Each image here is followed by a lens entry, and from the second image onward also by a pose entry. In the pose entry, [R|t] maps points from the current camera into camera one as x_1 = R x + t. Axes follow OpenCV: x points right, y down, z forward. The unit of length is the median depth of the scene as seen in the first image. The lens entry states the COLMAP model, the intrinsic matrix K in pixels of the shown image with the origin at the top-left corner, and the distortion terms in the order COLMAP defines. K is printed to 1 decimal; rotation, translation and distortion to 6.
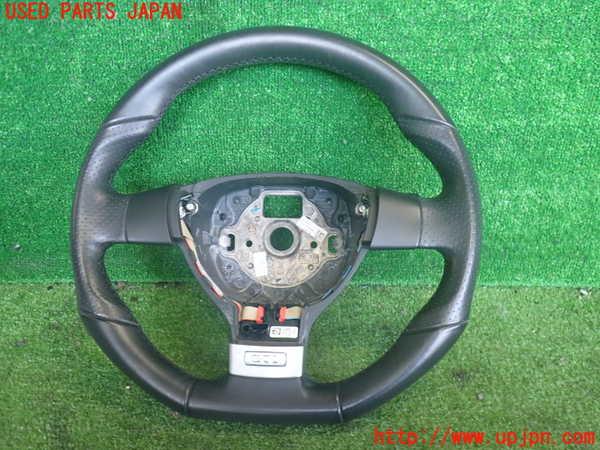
lens RADIAL K [[535.8, 0, 300.0], [0, 535.8, 225.0], [0, 0, 1]] dist [0.007260, 0.003764]
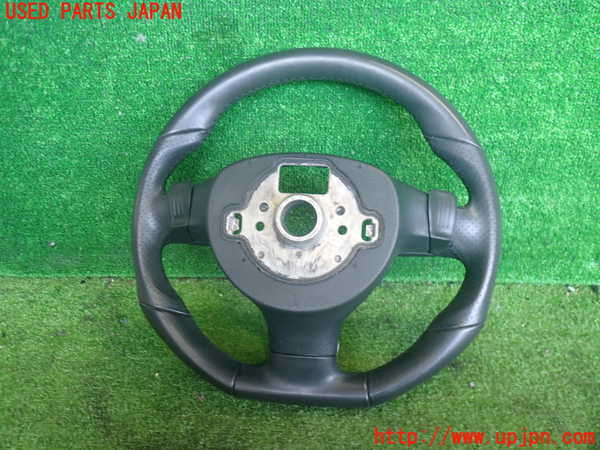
lens RADIAL K [[535.8, 0, 300.0], [0, 535.8, 225.0], [0, 0, 1]] dist [0.007260, 0.003764]
pose [[0.999899, 0.002679, -0.013941, -0.008492], [-0.002187, 0.999376, 0.035244, -0.048061], [0.014027, -0.035210, 0.999281, -0.105832]]
